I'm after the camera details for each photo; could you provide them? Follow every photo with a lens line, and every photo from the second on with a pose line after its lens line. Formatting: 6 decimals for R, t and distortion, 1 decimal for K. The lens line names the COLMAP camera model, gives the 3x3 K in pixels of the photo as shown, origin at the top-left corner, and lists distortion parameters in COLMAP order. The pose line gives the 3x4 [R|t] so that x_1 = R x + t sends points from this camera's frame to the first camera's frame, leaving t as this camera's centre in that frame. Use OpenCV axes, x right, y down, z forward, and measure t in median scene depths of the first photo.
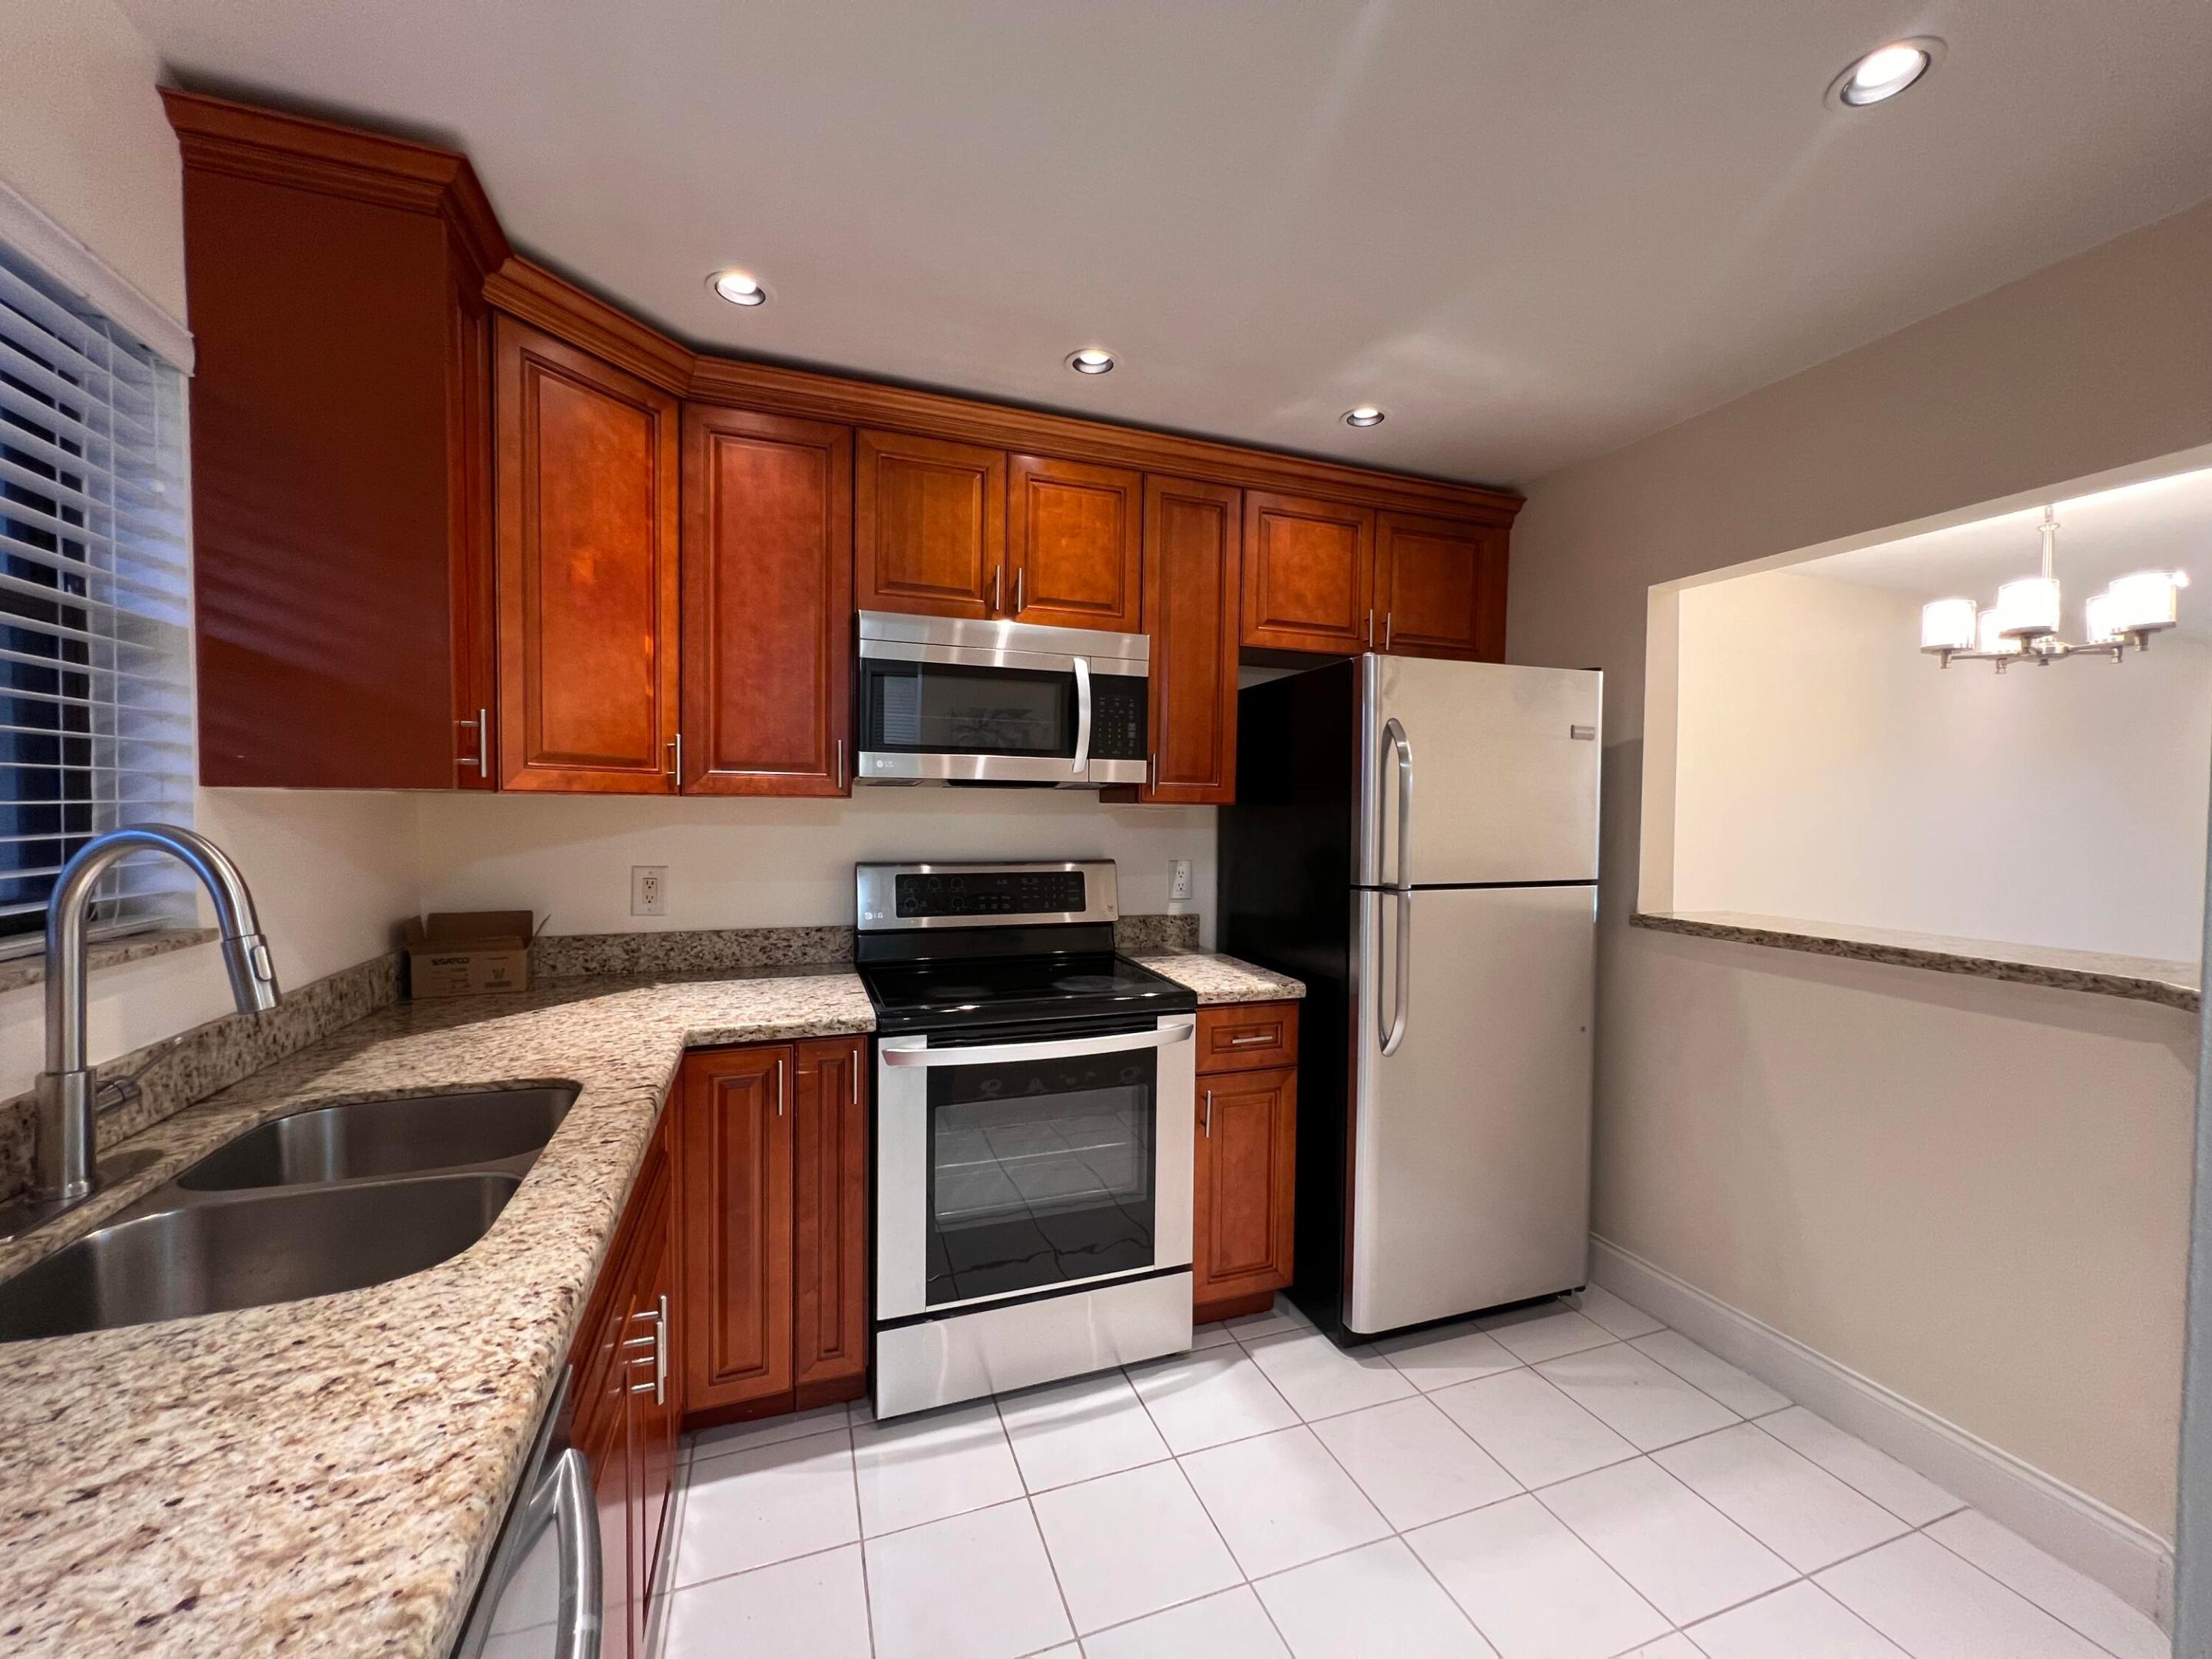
lens RADIAL K [[886.8, 0, 1107.1], [0, 886.8, 833.6], [0, 0, 1]] dist [-0.000682, 0.000397]
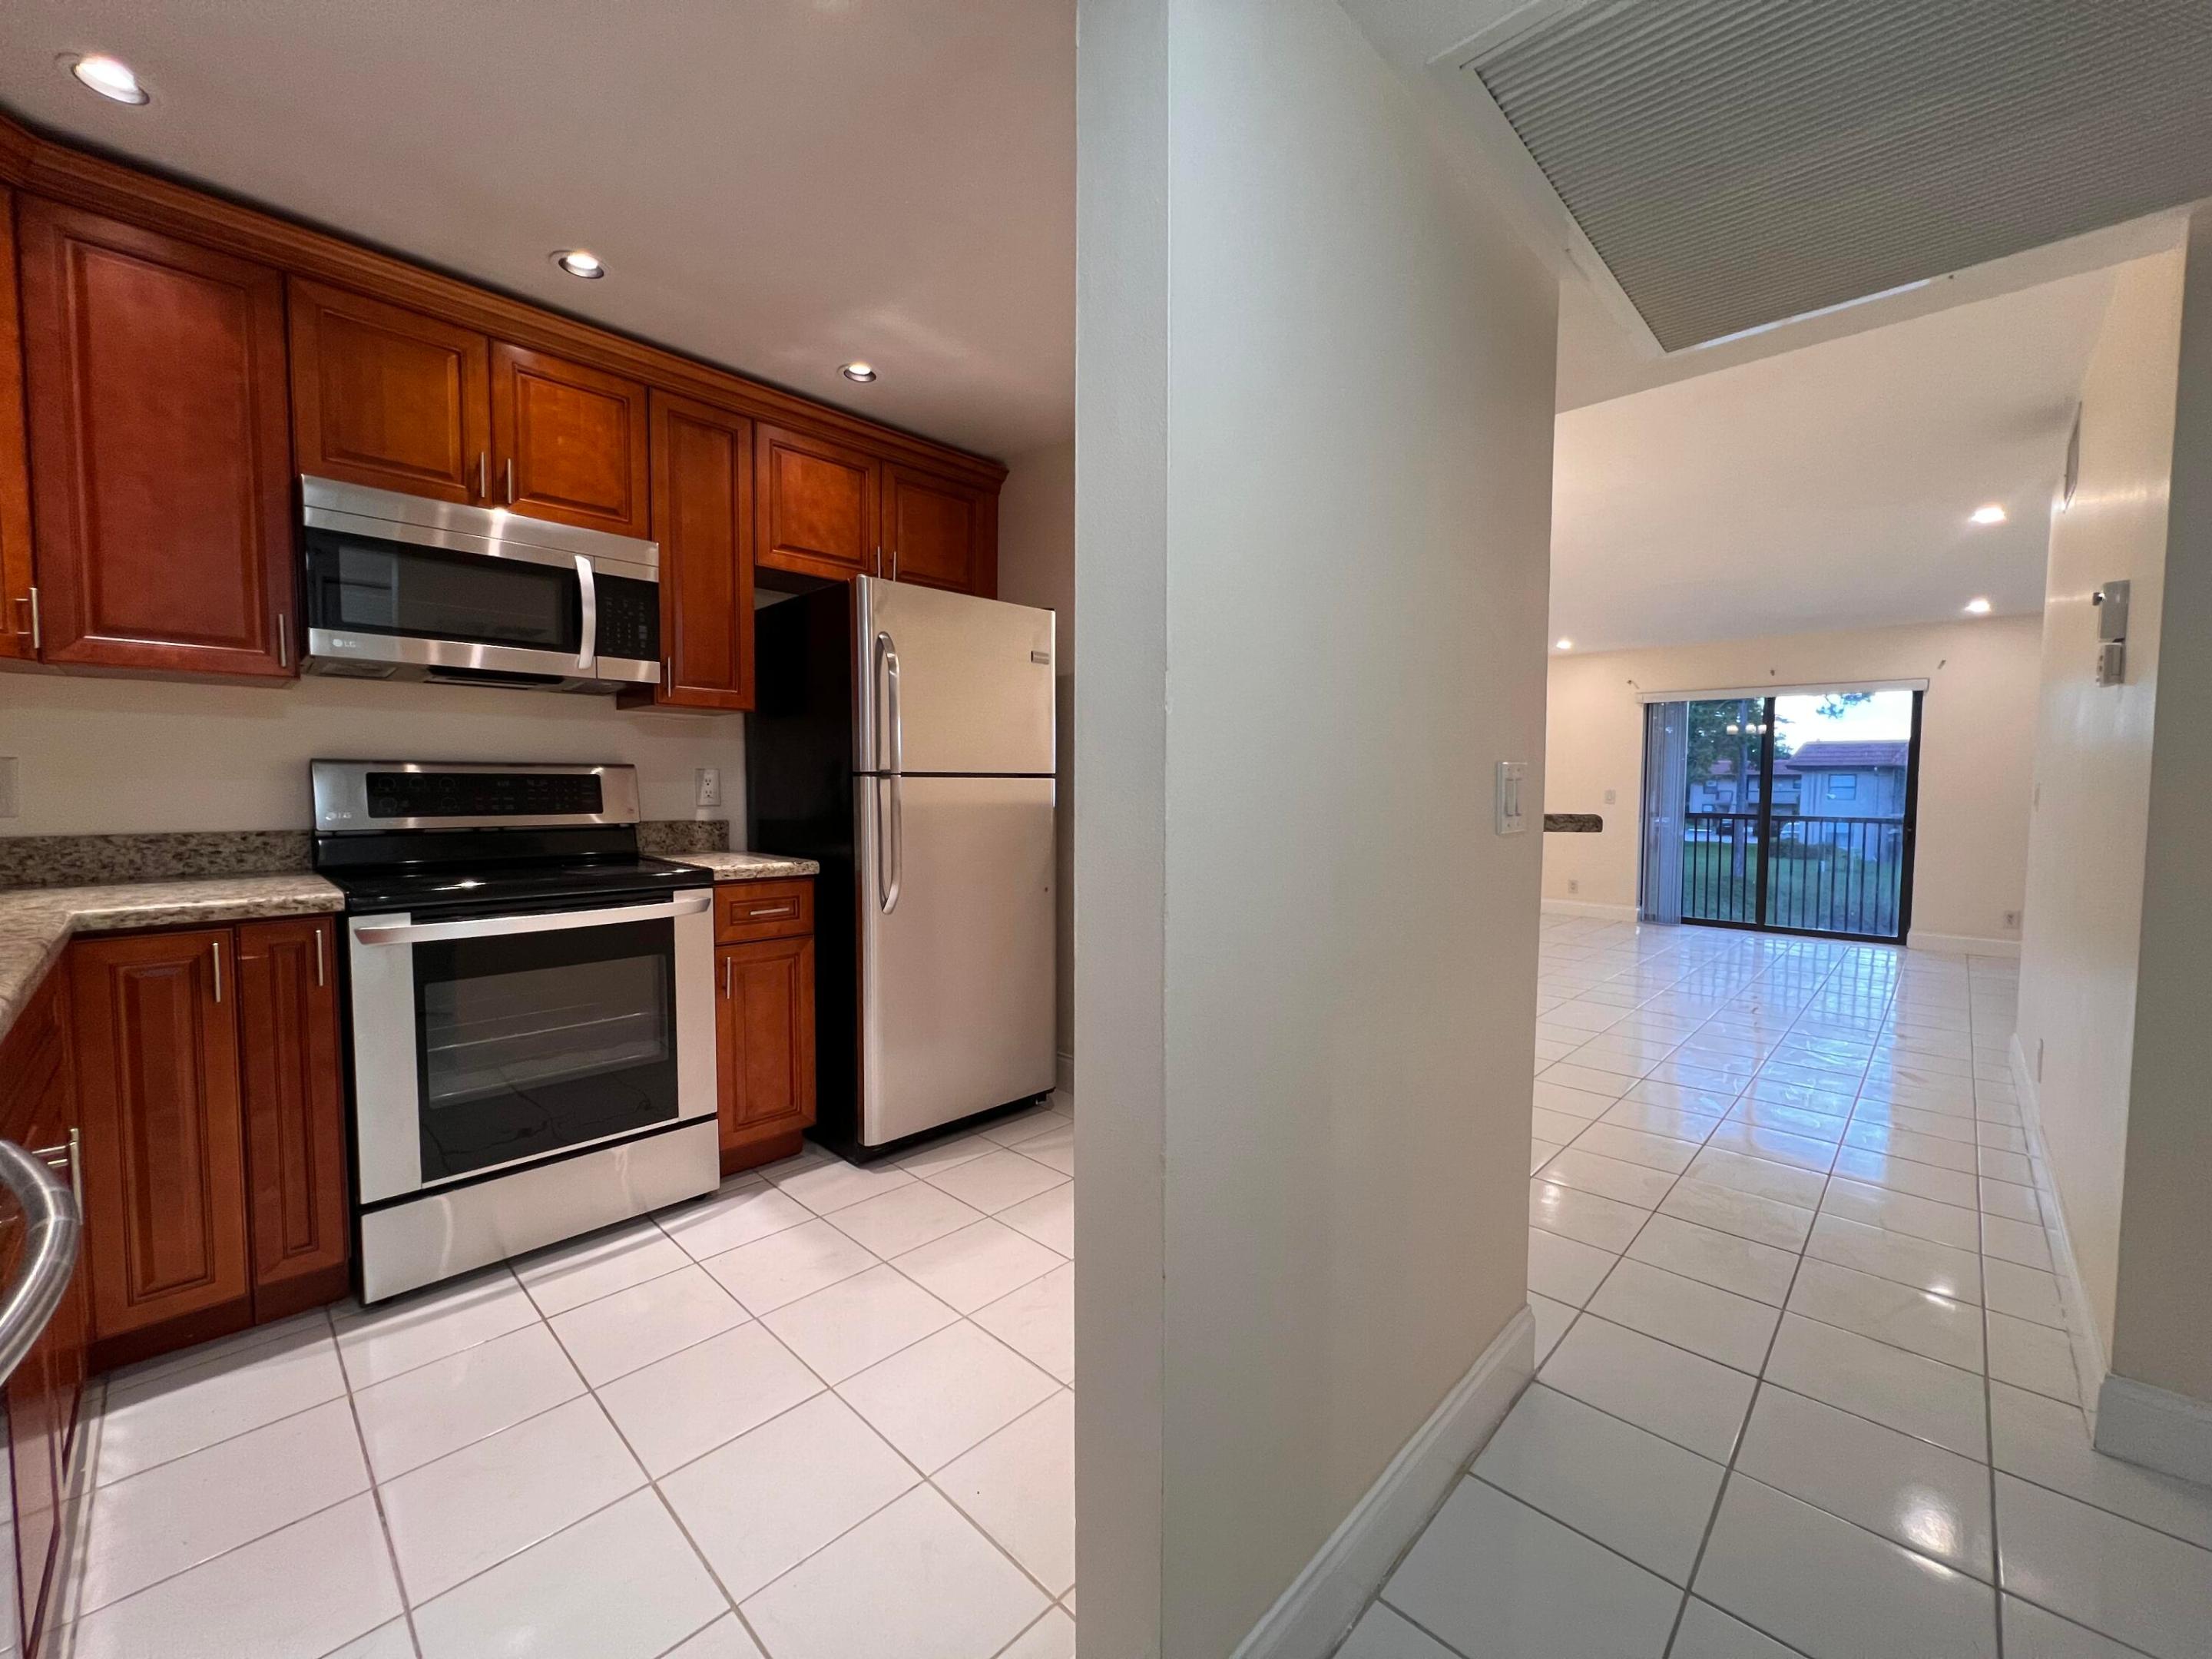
lens RADIAL K [[886.8, 0, 1107.4], [0, 886.8, 834.6], [0, 0, 1]] dist [-0.000682, 0.000397]
pose [[0.897516, -0.031251, 0.439873, 0.058961], [0.018550, 0.999278, 0.033145, 0.111561], [-0.440592, -0.021589, 0.897448, -0.217758]]
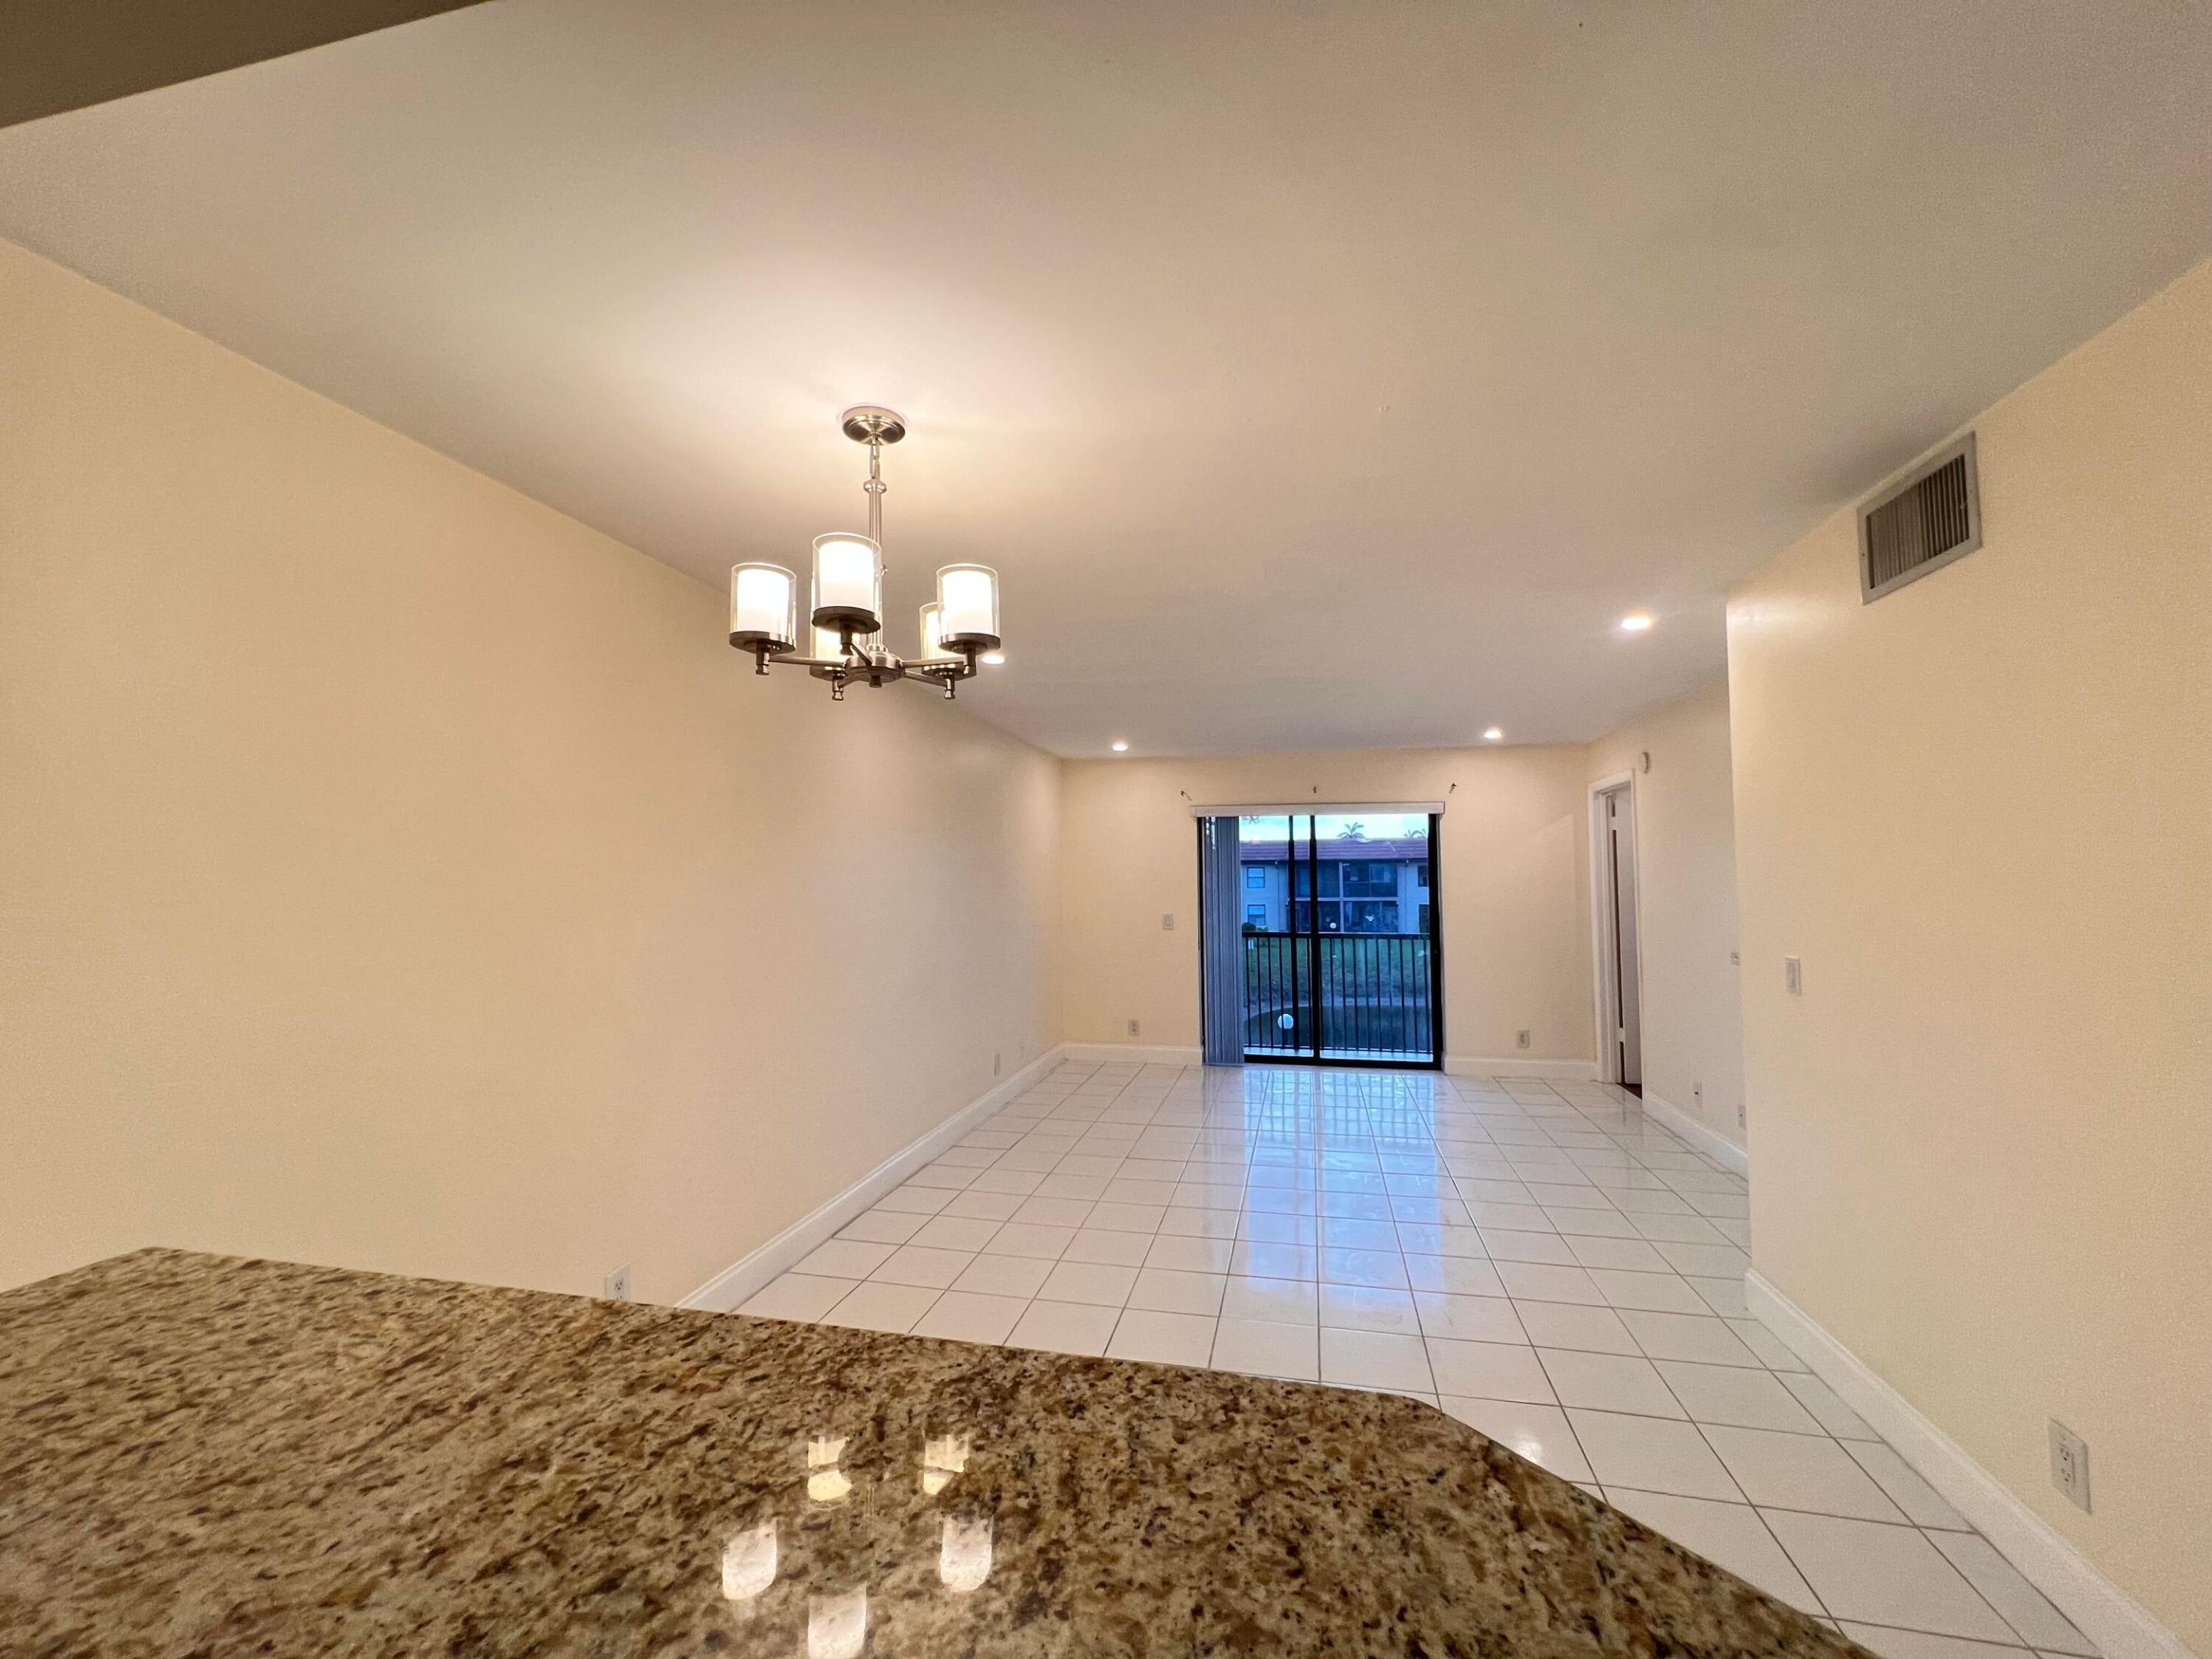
lens RADIAL K [[886.8, 0, 1108.9], [0, 886.8, 834.1], [0, 0, 1]] dist [-0.000682, 0.000397]
pose [[0.538950, 0.024002, 0.841996, 0.740411], [0.039222, 0.997795, -0.053549, -0.042508], [-0.841424, 0.061885, 0.536820, 0.625306]]
